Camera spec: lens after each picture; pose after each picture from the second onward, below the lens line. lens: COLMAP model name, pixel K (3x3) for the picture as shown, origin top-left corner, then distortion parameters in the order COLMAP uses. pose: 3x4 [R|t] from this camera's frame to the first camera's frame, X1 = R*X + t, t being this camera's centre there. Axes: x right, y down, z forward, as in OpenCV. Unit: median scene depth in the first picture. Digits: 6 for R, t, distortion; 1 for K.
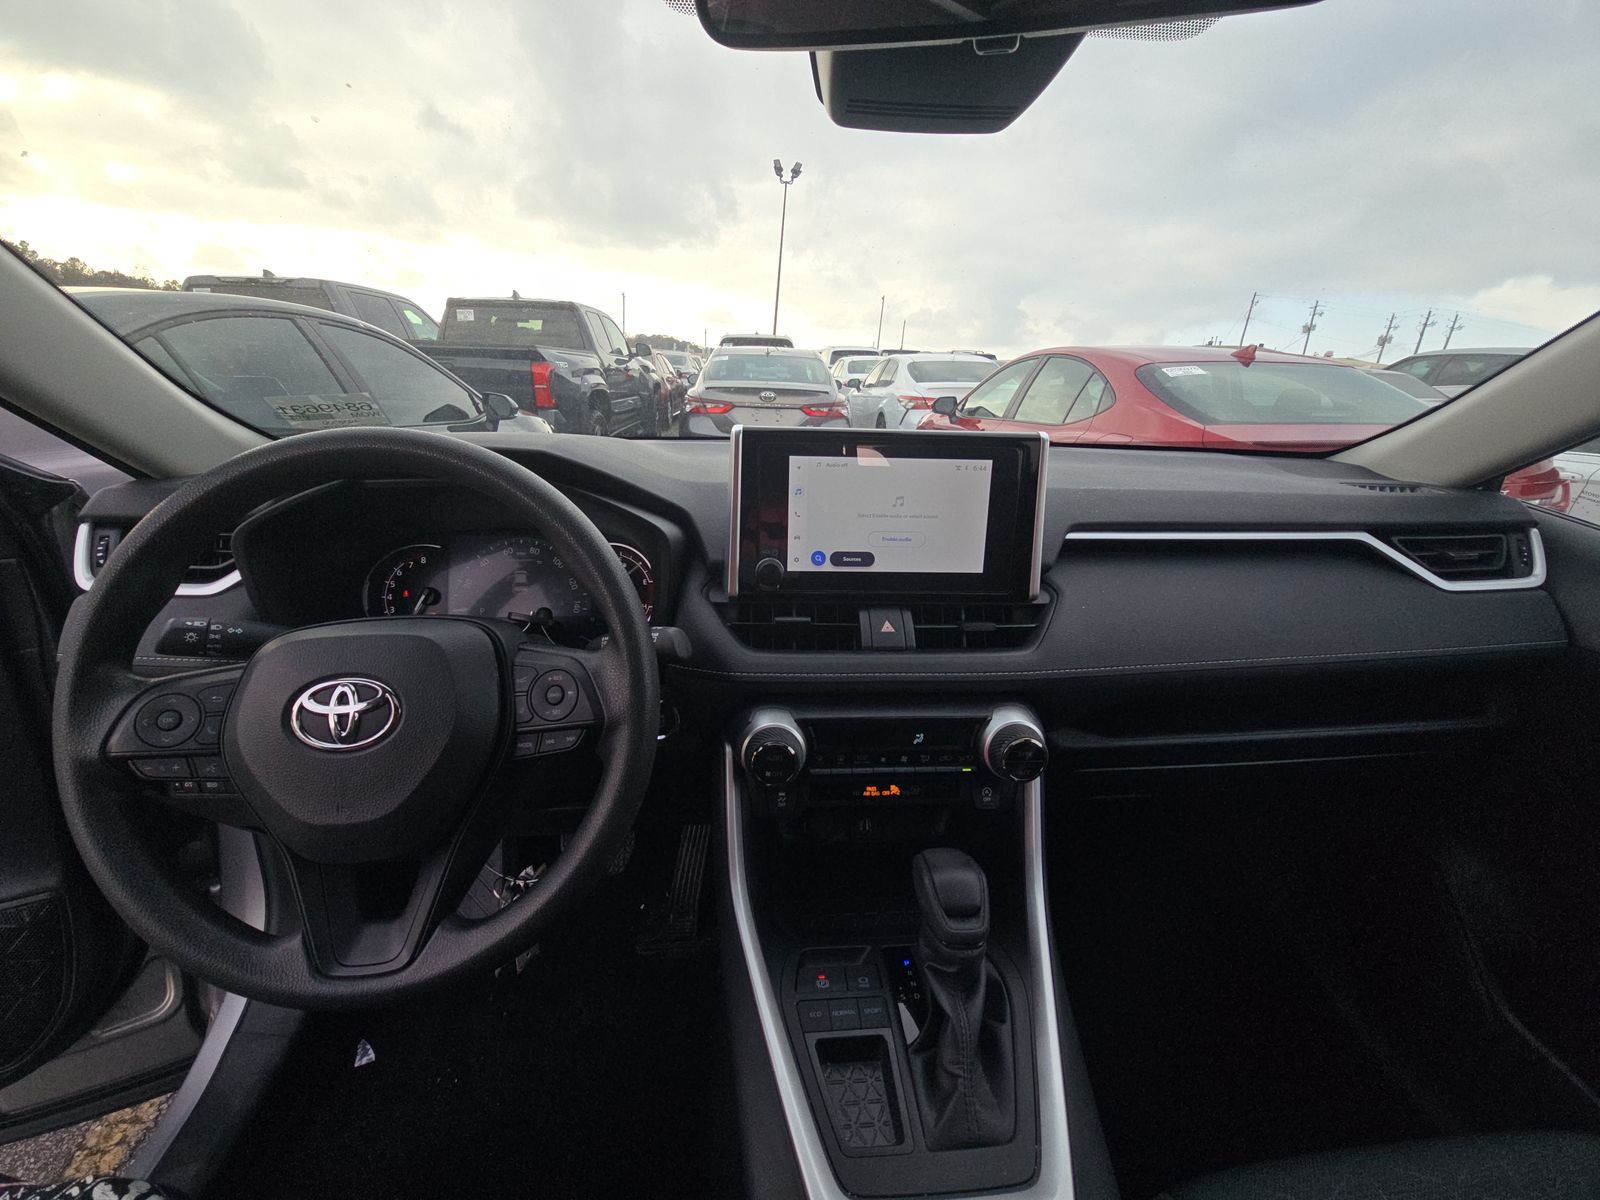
lens RADIAL K [[642.3, 0, 800.3], [0, 642.3, 629.3], [0, 0, 1]] dist [-0.000543, 0.000431]
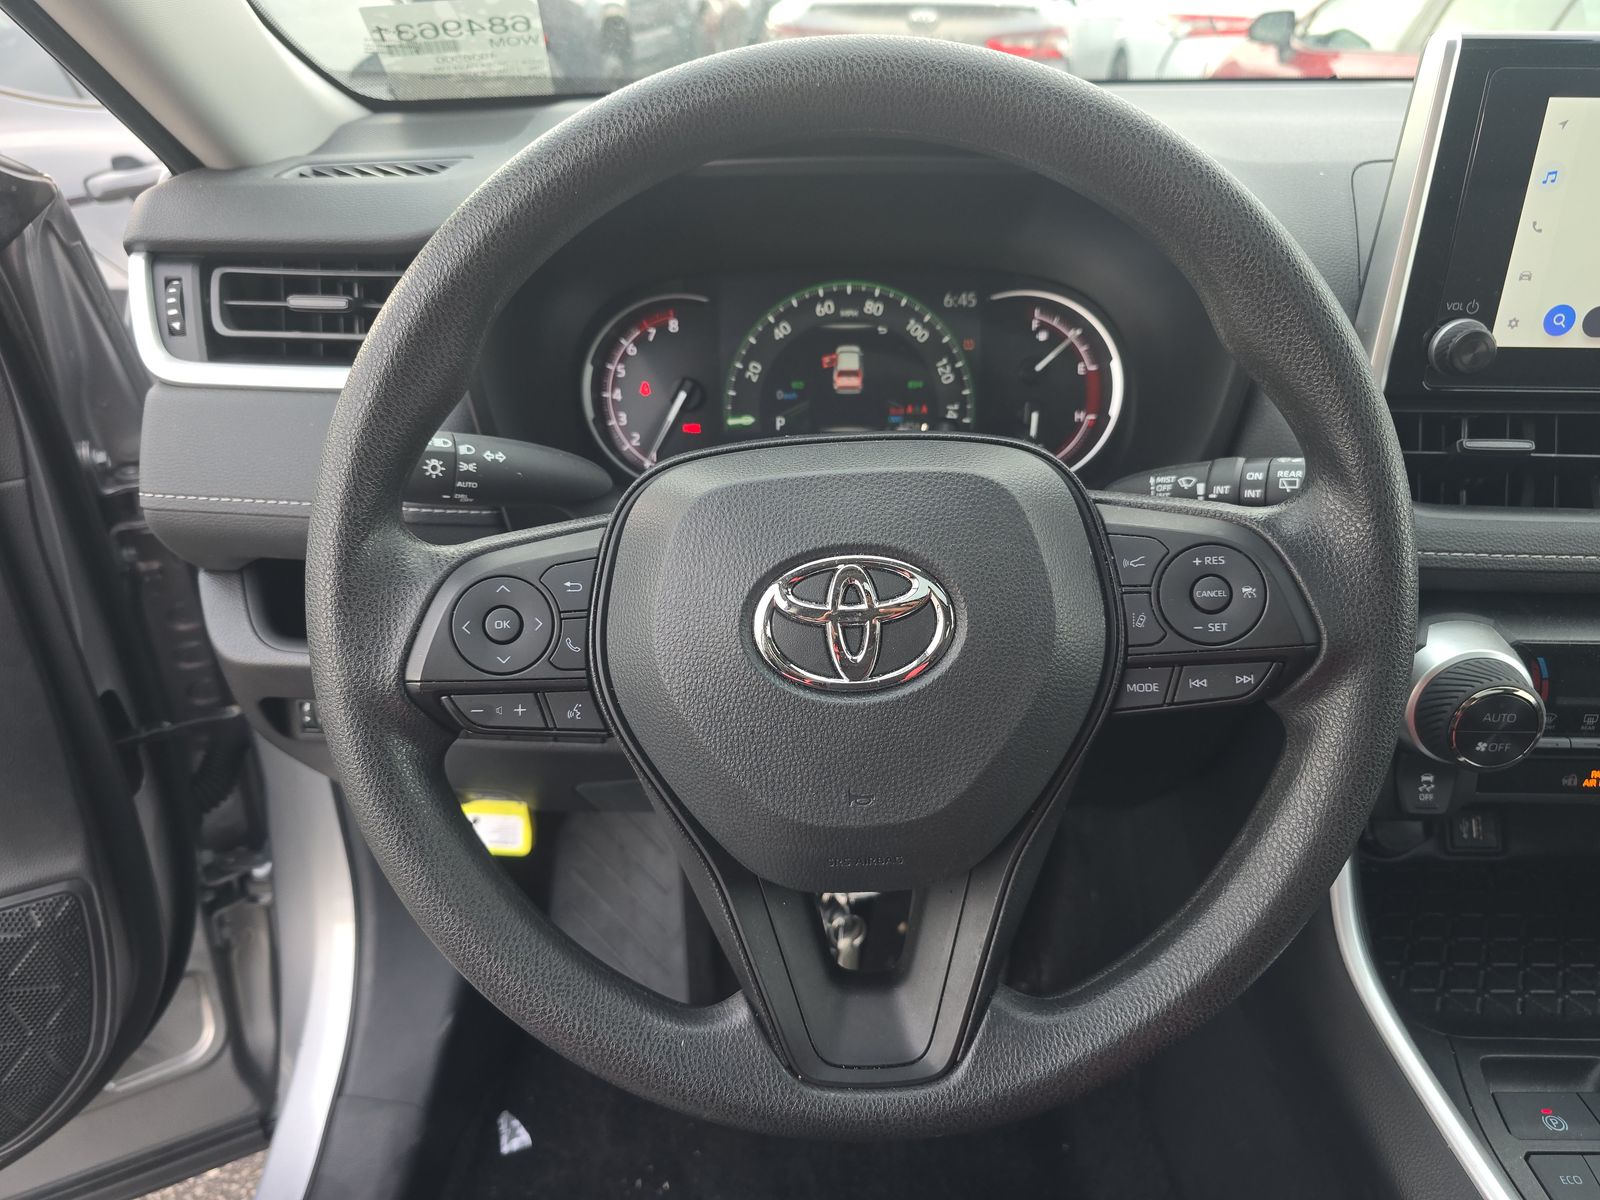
lens RADIAL K [[1075.9, 0, 780.4], [0, 1075.9, 632.8], [0, 0, 1]] dist [0.006379, -0.003316]
pose [[0.995541, 0.026927, -0.090403, -0.479862], [-0.011802, 0.986416, 0.163840, -0.002446], [0.093586, -0.162043, 0.982336, 0.090954]]
